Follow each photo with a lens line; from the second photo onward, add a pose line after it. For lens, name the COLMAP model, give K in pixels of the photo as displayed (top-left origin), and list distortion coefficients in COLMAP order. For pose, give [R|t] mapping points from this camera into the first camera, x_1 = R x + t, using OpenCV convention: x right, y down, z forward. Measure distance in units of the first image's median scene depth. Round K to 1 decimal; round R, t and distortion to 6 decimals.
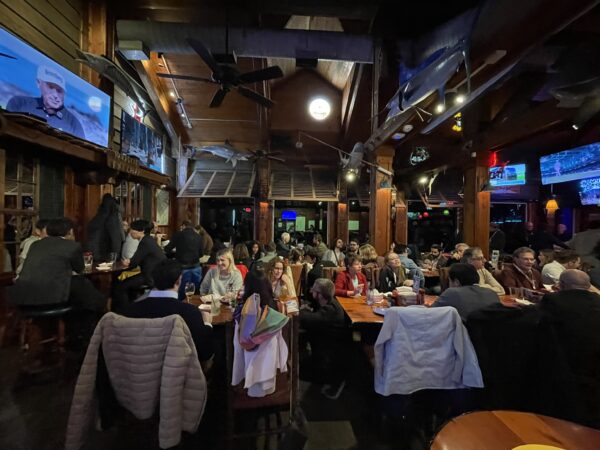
lens RADIAL K [[242.3, 0, 300.2], [0, 242.3, 225.7], [0, 0, 1]] dist [-0.003079, -0.000215]
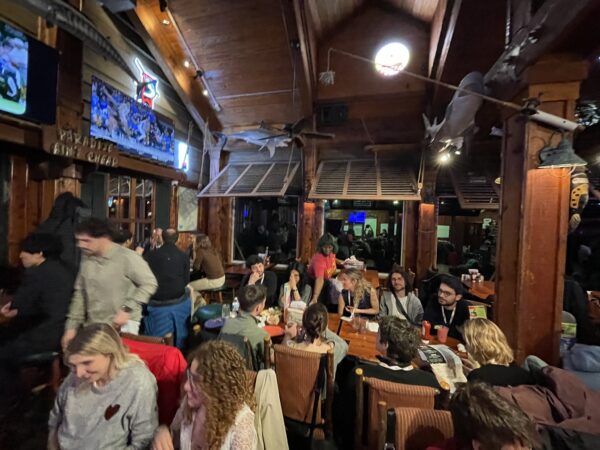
lens RADIAL K [[242.3, 0, 301.3], [0, 242.3, 222.4], [0, 0, 1]] dist [-0.003079, -0.000215]
pose [[0.955284, 0.018234, -0.295128, 0.048573], [-0.021406, 0.999743, -0.007520, -0.031629], [0.294915, 0.013501, 0.955428, 0.310858]]
